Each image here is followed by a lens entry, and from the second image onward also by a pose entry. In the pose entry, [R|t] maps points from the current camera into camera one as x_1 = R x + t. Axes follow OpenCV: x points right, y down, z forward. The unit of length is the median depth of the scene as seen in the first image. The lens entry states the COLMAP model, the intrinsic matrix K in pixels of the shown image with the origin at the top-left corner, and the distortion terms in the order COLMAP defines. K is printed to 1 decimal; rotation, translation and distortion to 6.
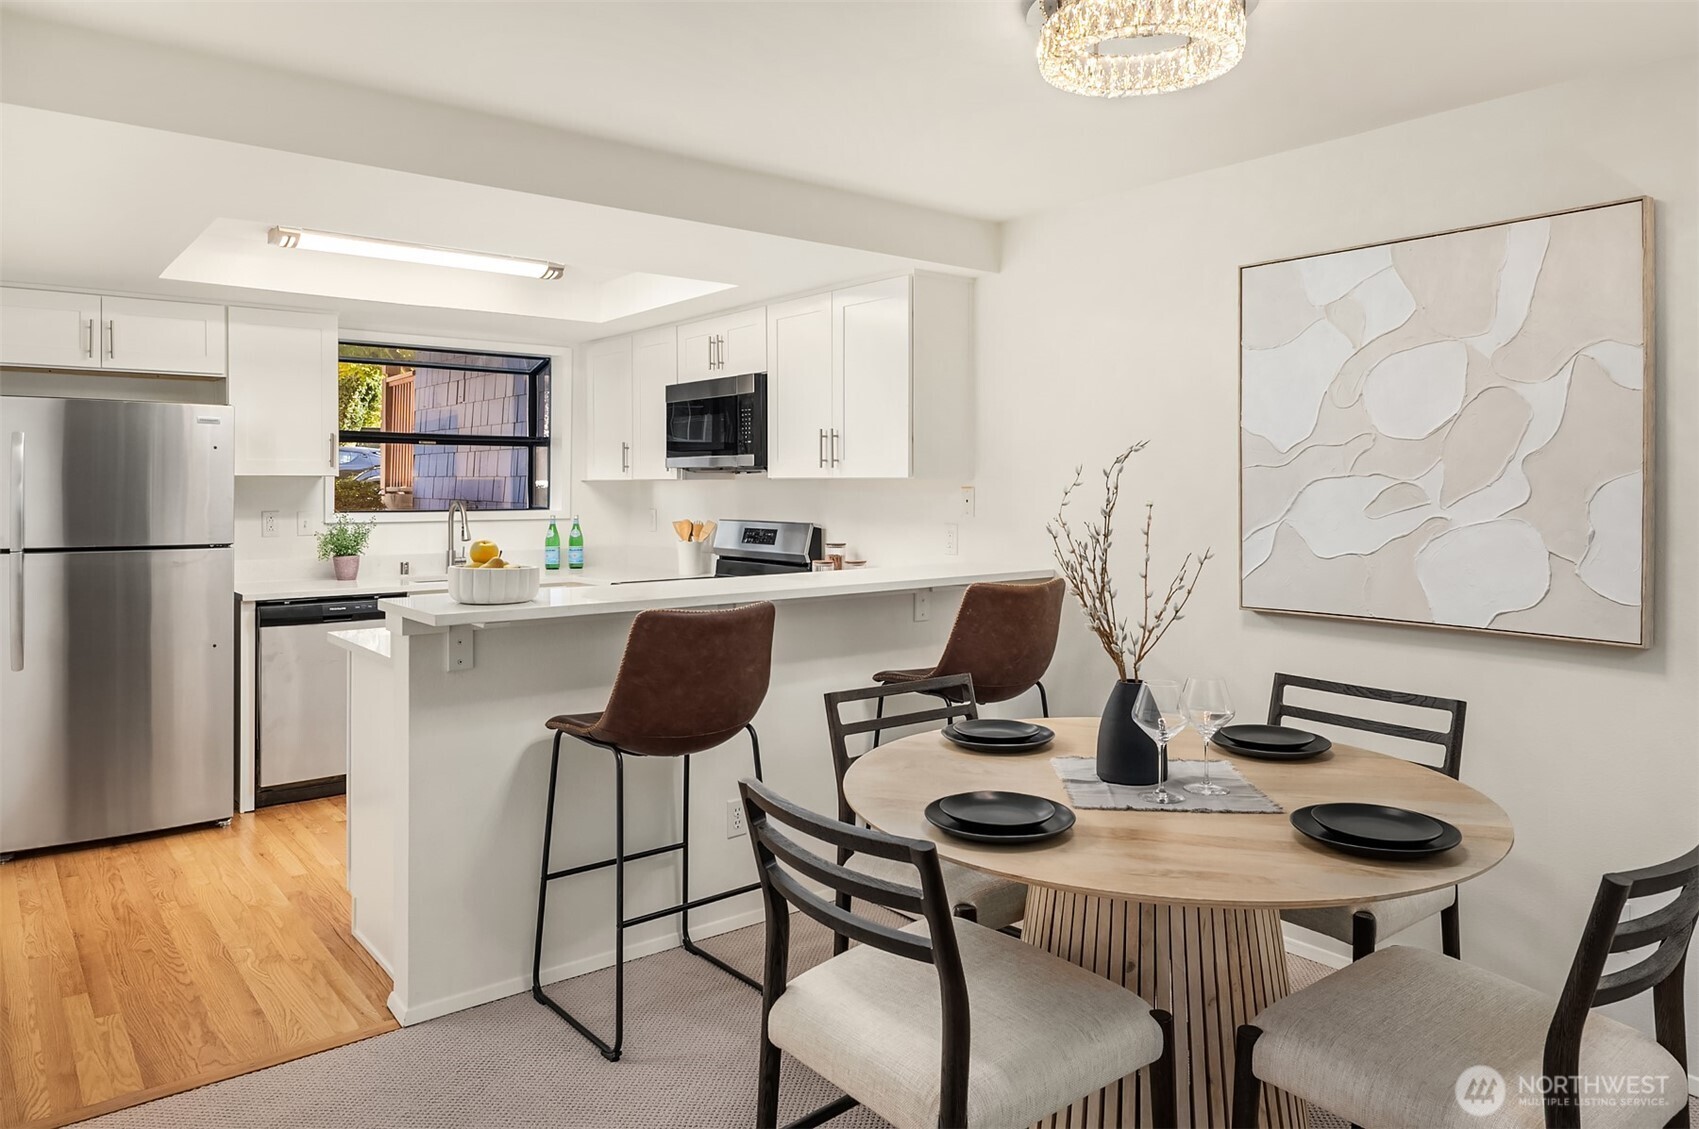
lens RADIAL K [[1110.8, 0, 845.3], [0, 1110.8, 484.2], [0, 0, 1]] dist [-0.010668, 0.002789]
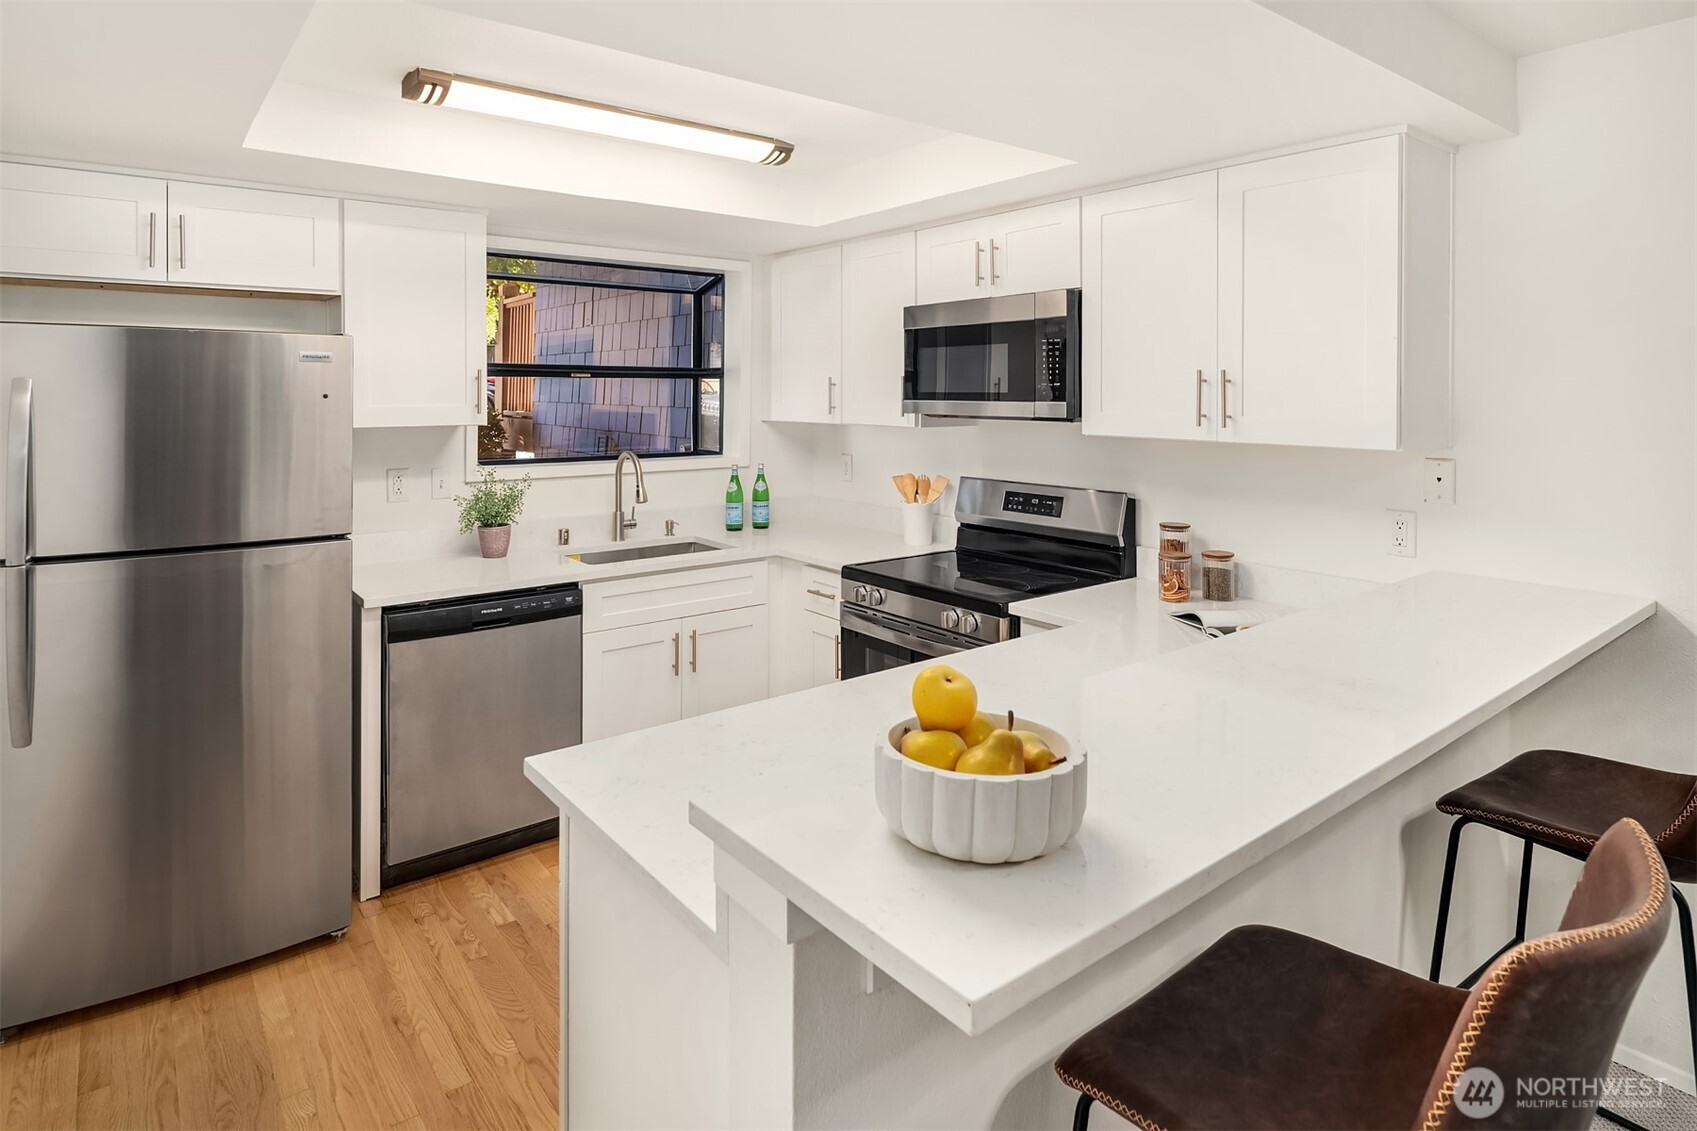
lens RADIAL K [[939.9, 0, 837.7], [0, 939.9, 393.2], [0, 0, 1]] dist [-0.000197, -0.002632]
pose [[0.999748, 0.001342, -0.022406, -0.205731], [-0.001283, 0.999996, 0.002673, -0.032272], [0.022409, -0.002643, 0.999745, 0.366108]]
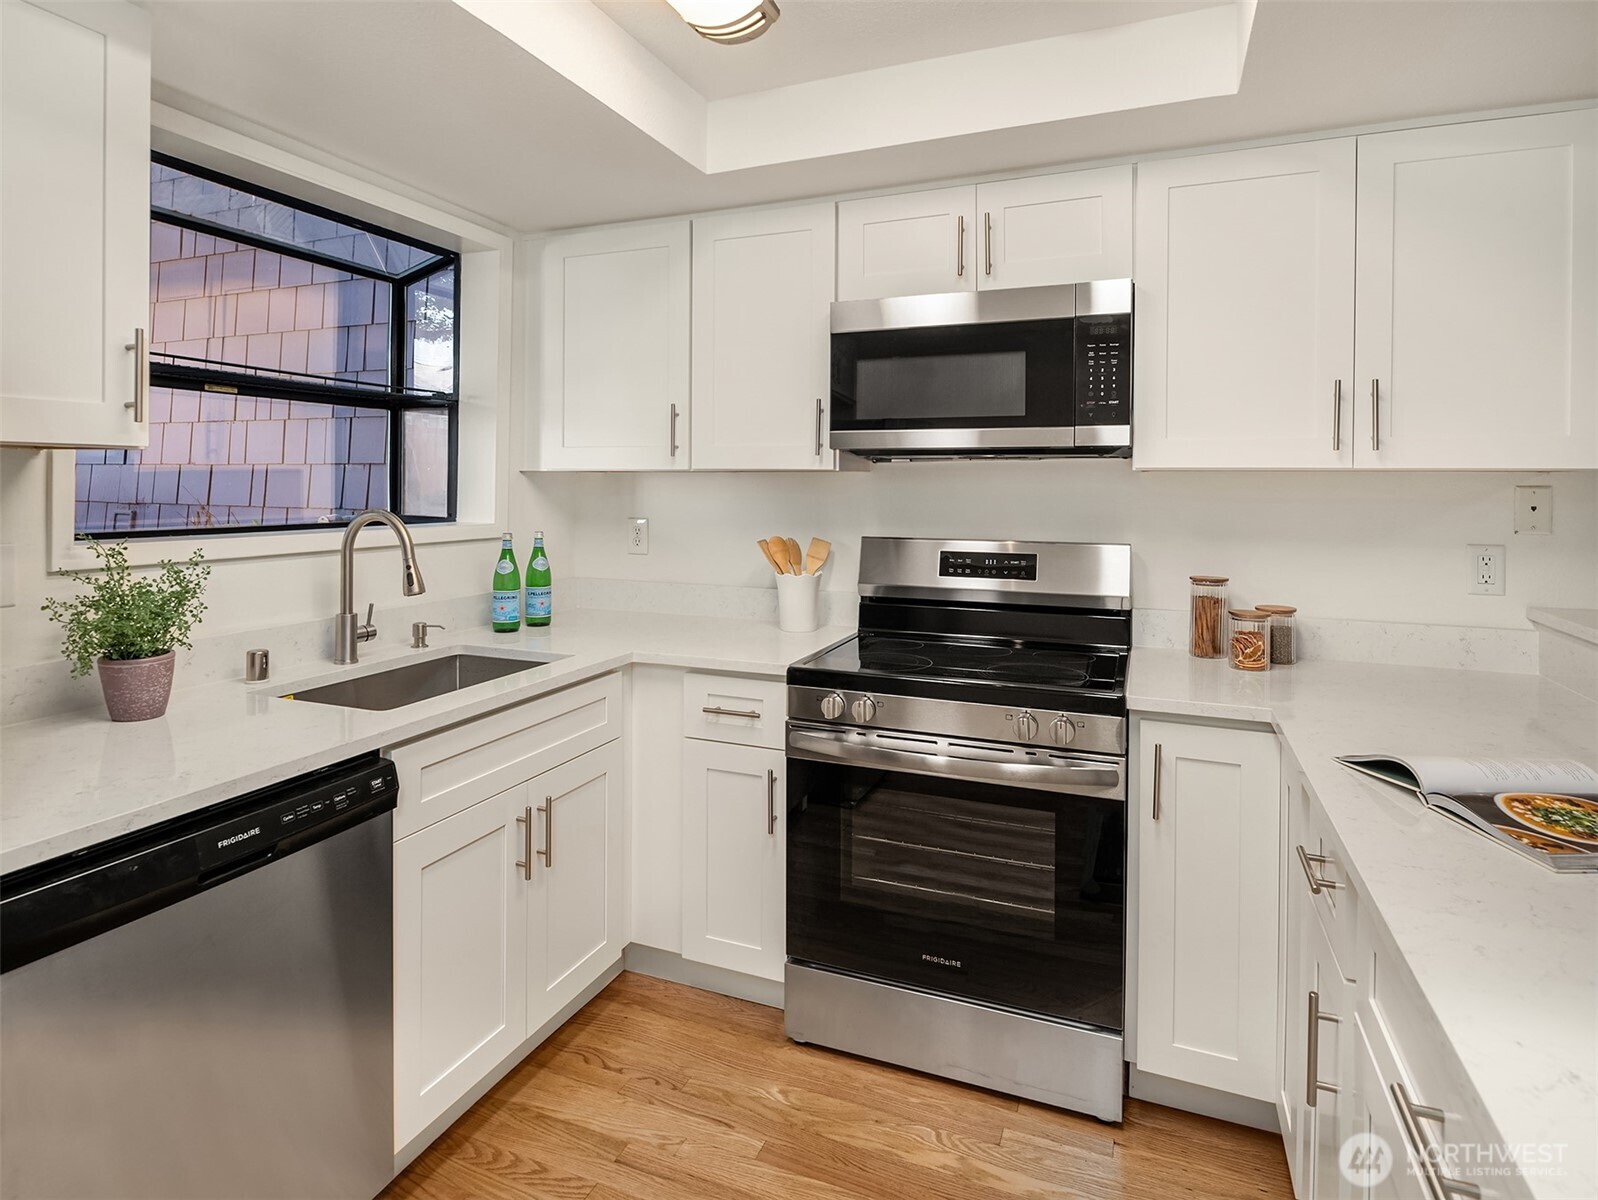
lens RADIAL K [[893.9, 0, 784.3], [0, 893.9, 490.6], [0, 0, 1]] dist [-0.007542, -0.002250]
pose [[0.879775, 0.002233, 0.475386, -0.422675], [-0.006096, 0.999960, 0.006586, 0.003670], [-0.475352, -0.008692, 0.879753, 0.654487]]
